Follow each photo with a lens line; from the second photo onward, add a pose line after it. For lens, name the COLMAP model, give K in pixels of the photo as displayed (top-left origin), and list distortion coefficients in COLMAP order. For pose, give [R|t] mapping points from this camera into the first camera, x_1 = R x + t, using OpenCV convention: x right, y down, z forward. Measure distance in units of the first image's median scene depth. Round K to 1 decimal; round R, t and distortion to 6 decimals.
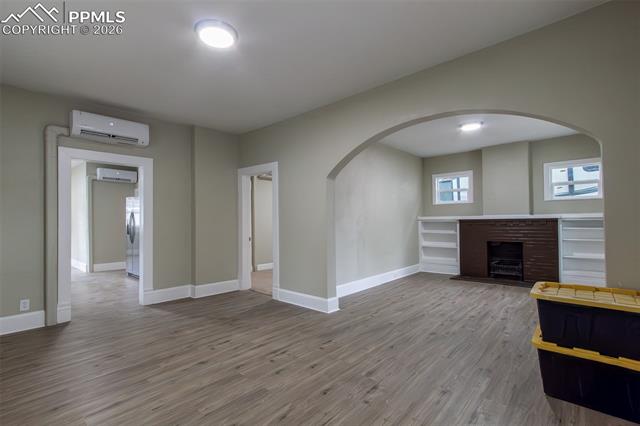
lens RADIAL K [[305.3, 0, 313.4], [0, 305.3, 221.6], [0, 0, 1]] dist [0.002021, 0.000311]
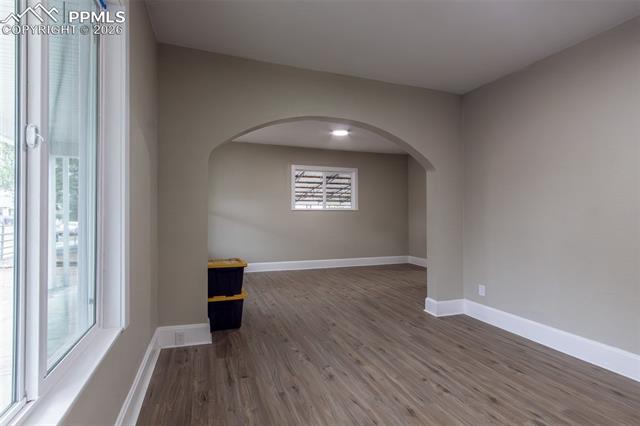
lens RADIAL K [[313.7, 0, 320.0], [0, 313.7, 213.0], [0, 0, 1]] dist [0.000752, 0.000046]
pose [[-0.468009, 0.000807, -0.883724, 0.722009], [0.002489, 0.999997, -0.000405, -0.012174], [0.883720, -0.002389, -0.468009, 0.768422]]
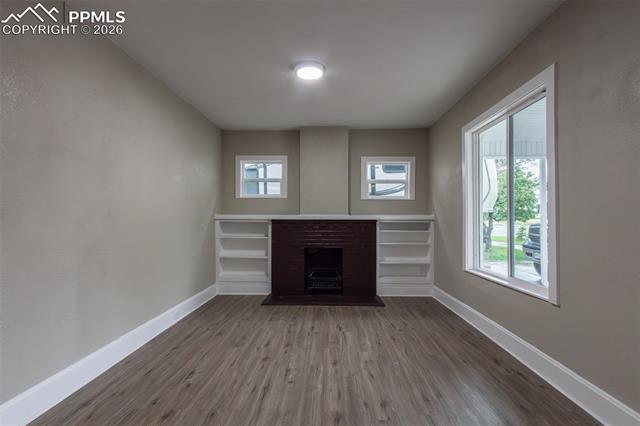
lens RADIAL K [[298.8, 0, 318.0], [0, 298.8, 216.3], [0, 0, 1]] dist [0.002607, 0.000710]
pose [[0.767732, 0.014983, 0.640596, 0.107654], [-0.012441, 0.999887, -0.008477, -0.010340], [-0.640650, -0.001462, 0.767831, 0.395284]]
